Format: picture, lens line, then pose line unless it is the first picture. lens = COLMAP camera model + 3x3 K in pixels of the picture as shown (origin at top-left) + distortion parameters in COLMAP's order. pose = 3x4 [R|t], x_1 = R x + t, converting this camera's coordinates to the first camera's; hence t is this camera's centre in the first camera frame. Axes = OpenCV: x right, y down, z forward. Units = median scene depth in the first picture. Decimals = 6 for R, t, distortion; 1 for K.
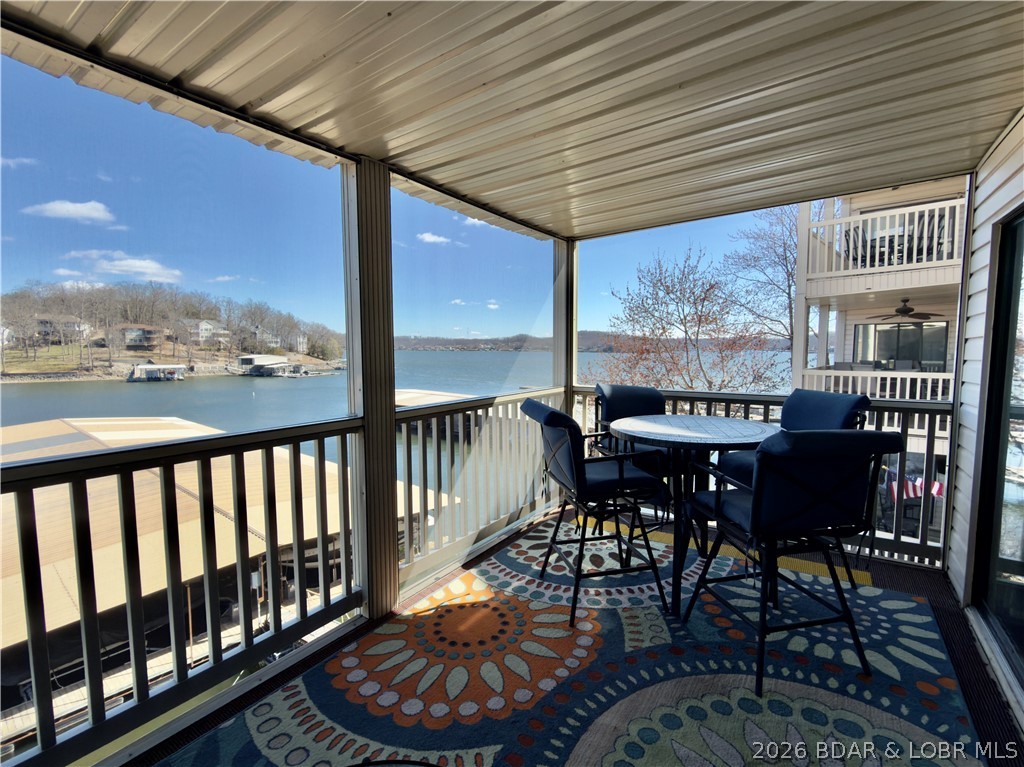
lens RADIAL K [[487.0, 0, 511.9], [0, 487.0, 386.5], [0, 0, 1]] dist [-0.001019, 0.000313]
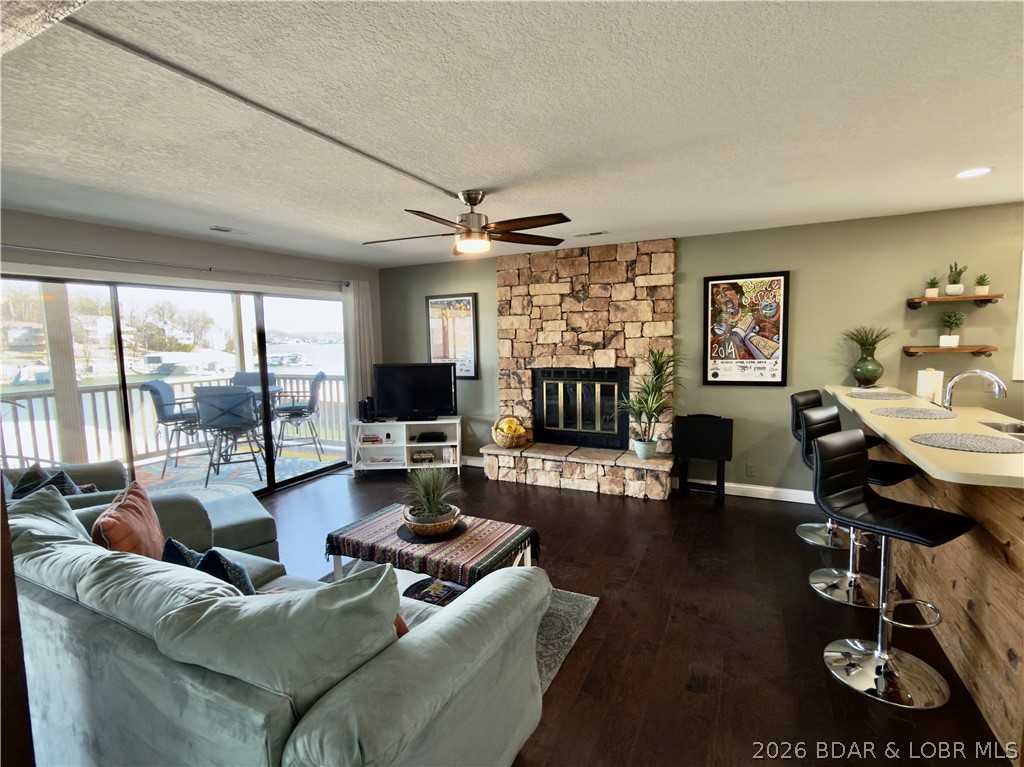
lens RADIAL K [[487.0, 0, 513.3], [0, 487.0, 385.1], [0, 0, 1]] dist [-0.001019, 0.000313]
pose [[0.991296, -0.032718, 0.127521, 1.432971], [0.030594, 0.999359, 0.018579, 0.062597], [-0.128047, -0.014516, 0.991662, -1.416760]]
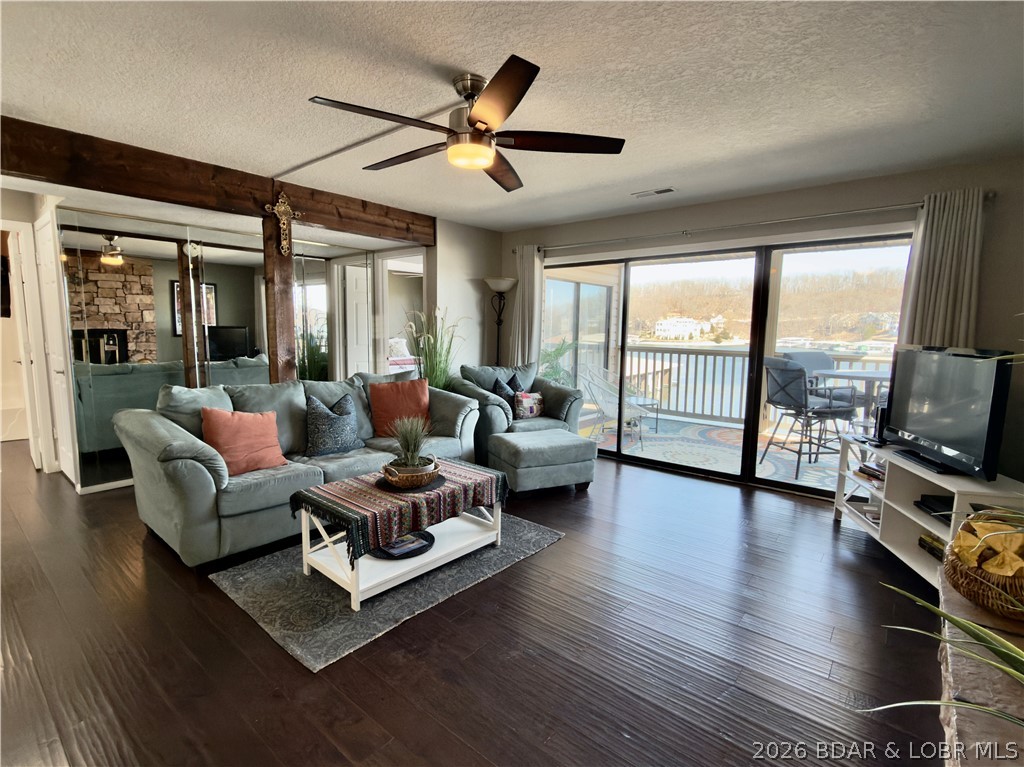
lens RADIAL K [[487.0, 0, 515.0], [0, 487.0, 386.5], [0, 0, 1]] dist [-0.001019, 0.000313]
pose [[-0.101777, 0.120407, -0.987494, 2.379556], [-0.094706, 0.986967, 0.130104, 0.028087], [0.990289, 0.106763, -0.089047, -0.050552]]
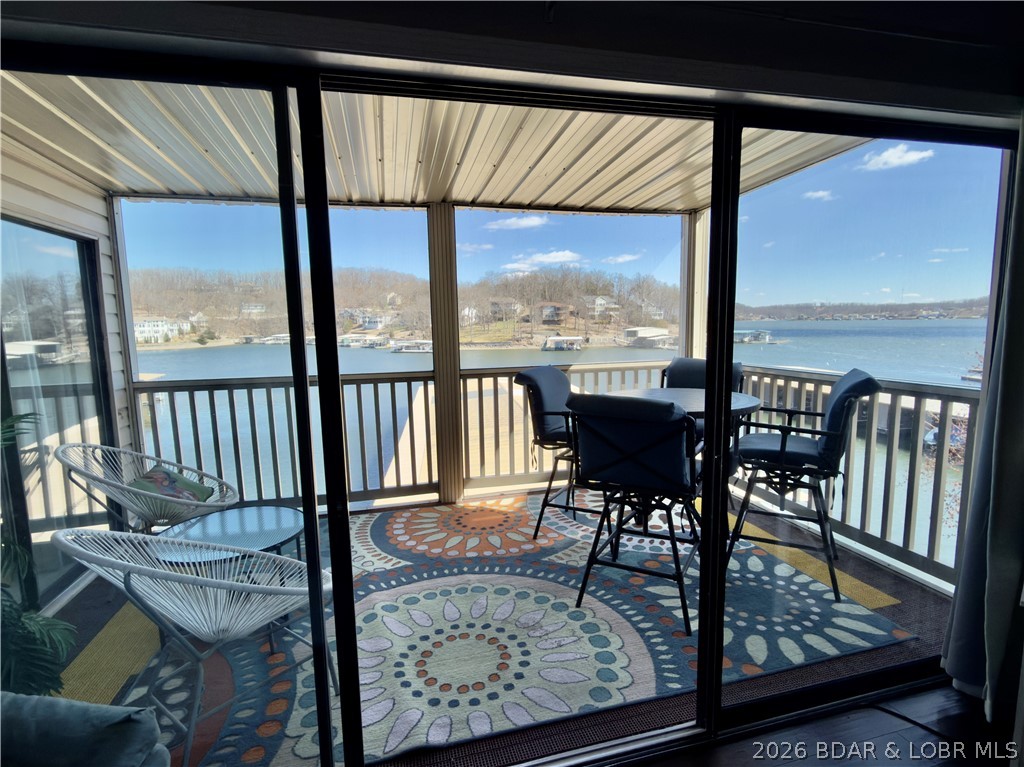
lens RADIAL K [[514.2, 0, 512.7], [0, 514.2, 384.7], [0, 0, 1]] dist [0.000456, -0.000988]
pose [[0.742418, 0.066147, -0.666664, 0.948794], [-0.034389, 0.997565, 0.060682, -0.001801], [0.669054, -0.022126, 0.742884, -0.054686]]
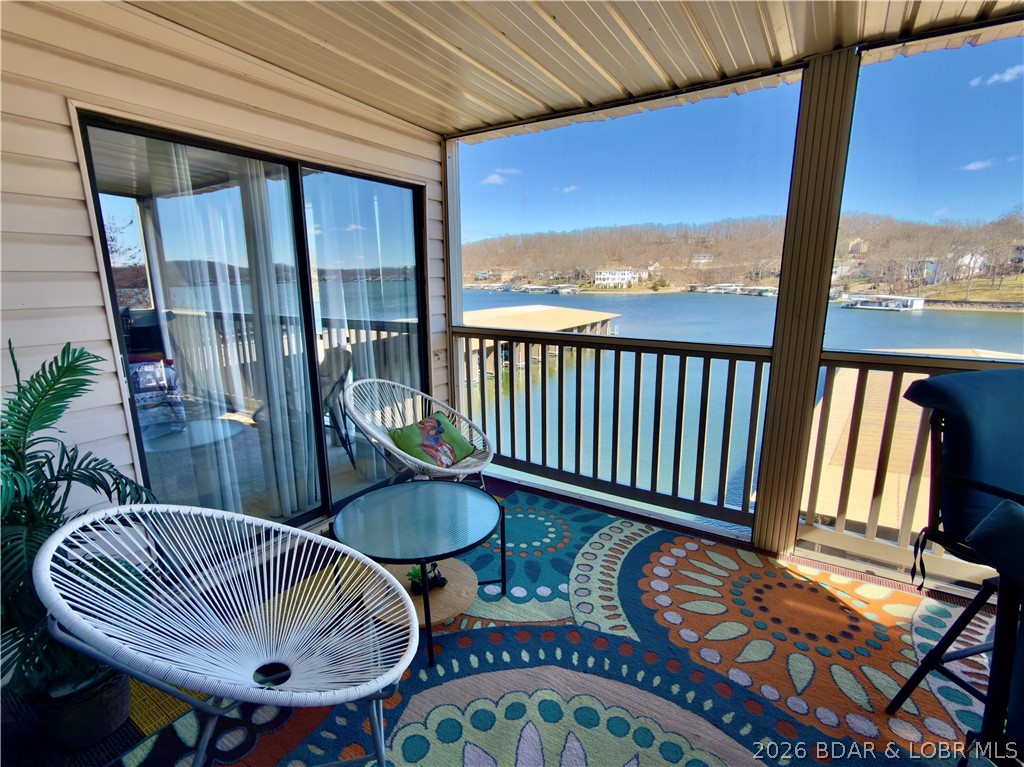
lens RADIAL K [[487.0, 0, 512.7], [0, 487.0, 385.8], [0, 0, 1]] dist [-0.001019, 0.000313]
pose [[0.012457, 0.216541, -0.976194, 0.641041], [-0.075468, 0.973689, 0.215022, -0.033267], [0.997070, 0.070993, 0.028472, 0.437156]]
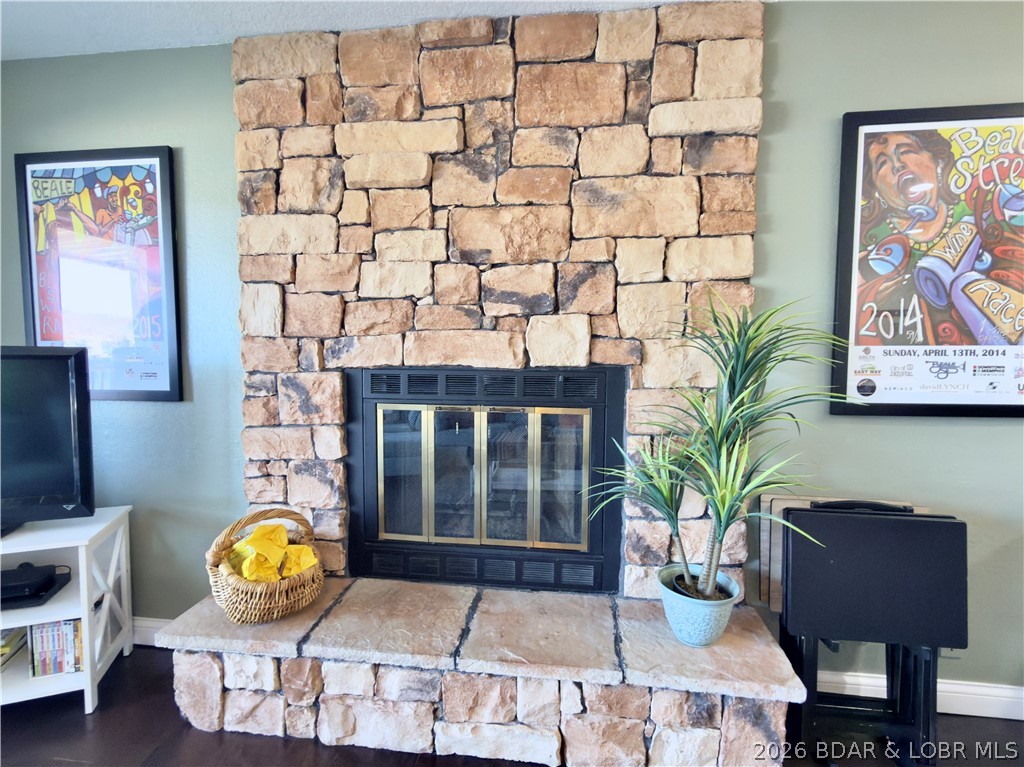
lens RADIAL K [[487.0, 0, 510.6], [0, 487.0, 384.6], [0, 0, 1]] dist [-0.001019, 0.000313]
pose [[0.893560, -0.023161, 0.448345, 1.673916], [0.028844, 0.999567, -0.005849, 0.067721], [-0.448016, 0.018159, 0.893841, -0.139758]]
